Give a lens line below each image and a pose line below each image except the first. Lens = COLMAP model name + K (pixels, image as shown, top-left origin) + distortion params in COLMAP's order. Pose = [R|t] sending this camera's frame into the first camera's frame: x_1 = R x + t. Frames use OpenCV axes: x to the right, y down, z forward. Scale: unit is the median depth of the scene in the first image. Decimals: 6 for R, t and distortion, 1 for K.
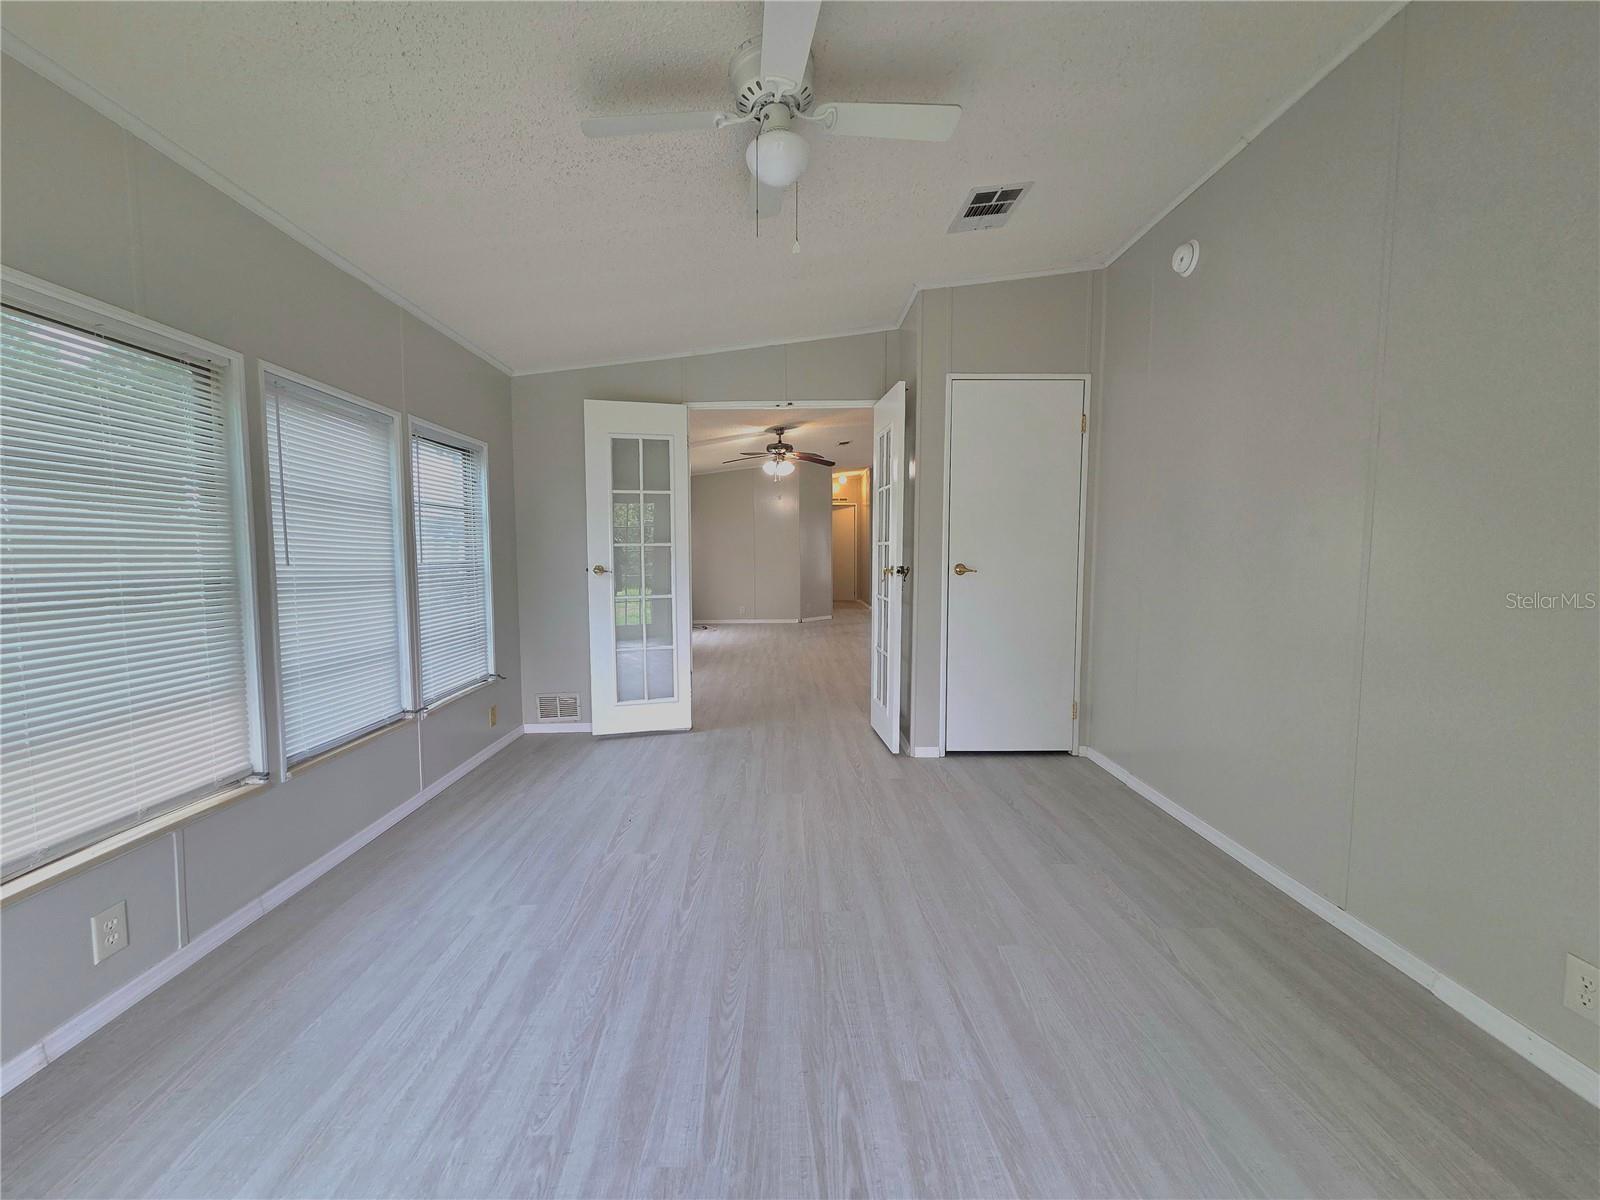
lens RADIAL K [[651.8, 0, 800.8], [0, 651.8, 591.7], [0, 0, 1]] dist [0.001323, -0.000255]
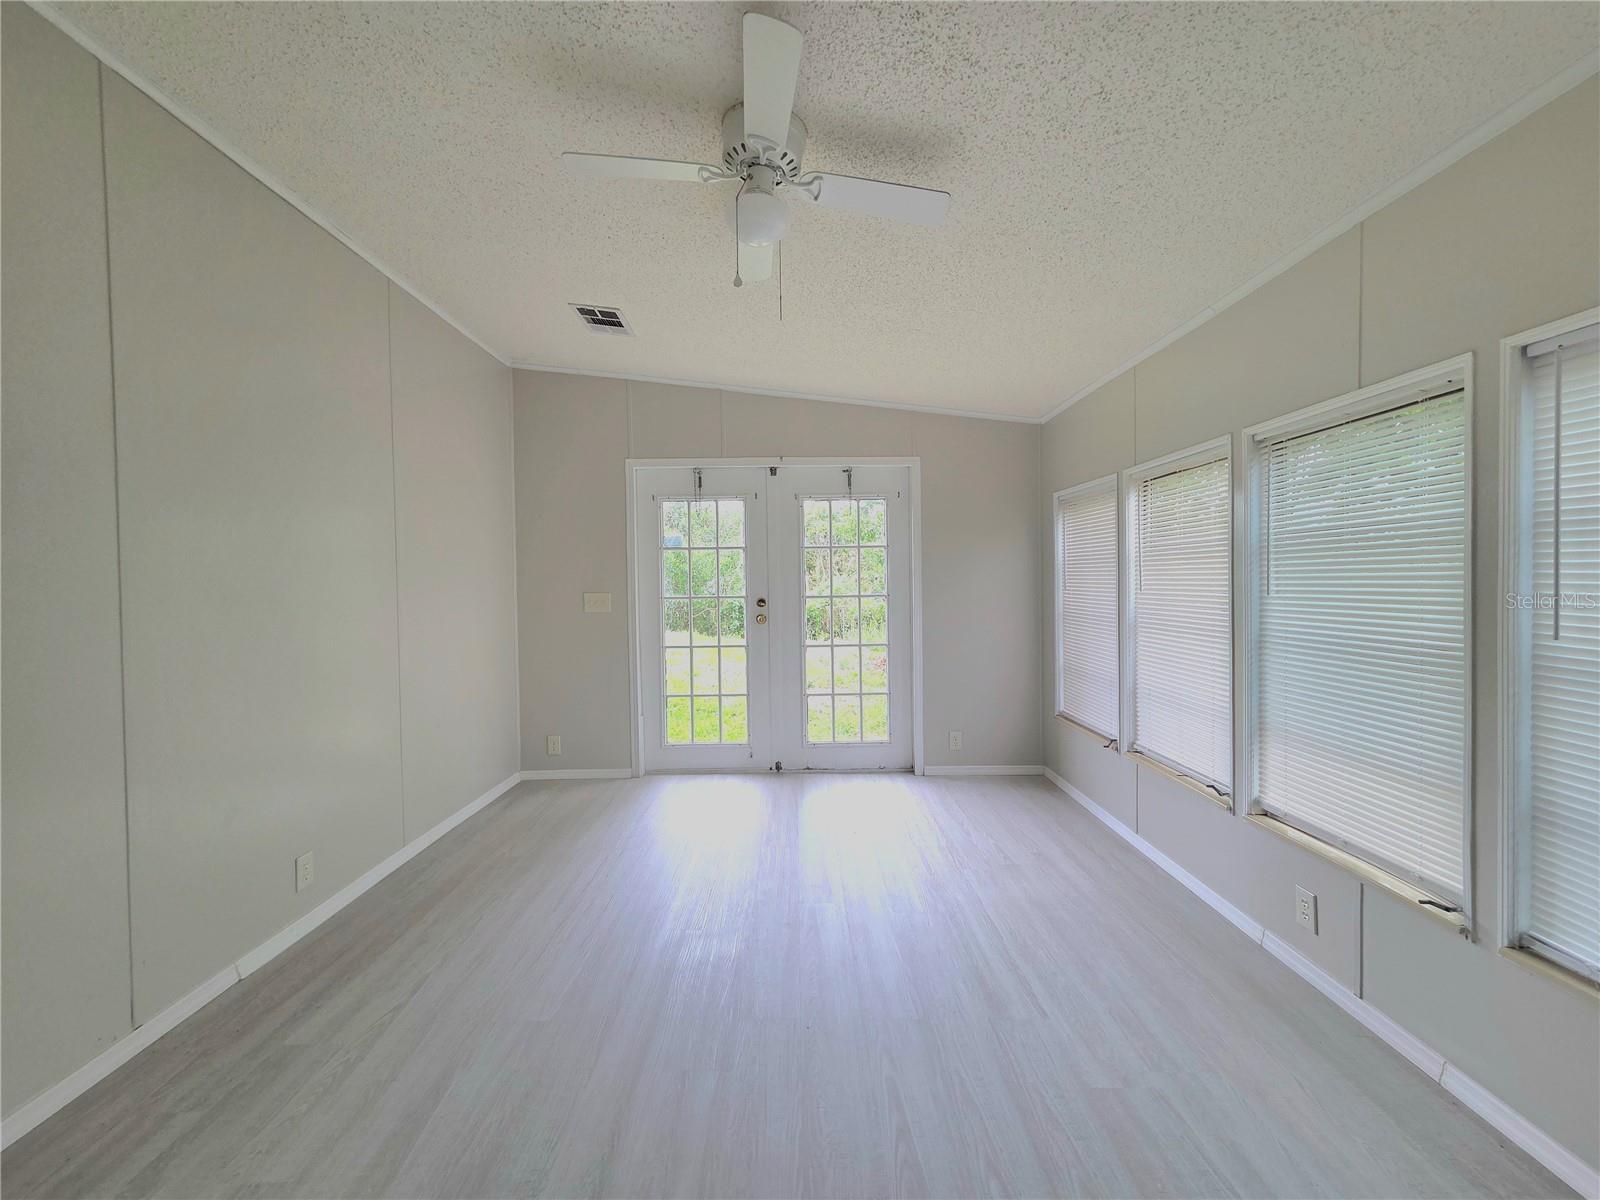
lens RADIAL K [[651.8, 0, 797.5], [0, 651.8, 602.8], [0, 0, 1]] dist [0.001323, -0.000255]
pose [[-0.999744, 0.012627, 0.018786, -0.100898], [0.014165, 0.996353, 0.084140, -0.165156], [-0.017655, 0.084384, -0.996277, 1.977520]]
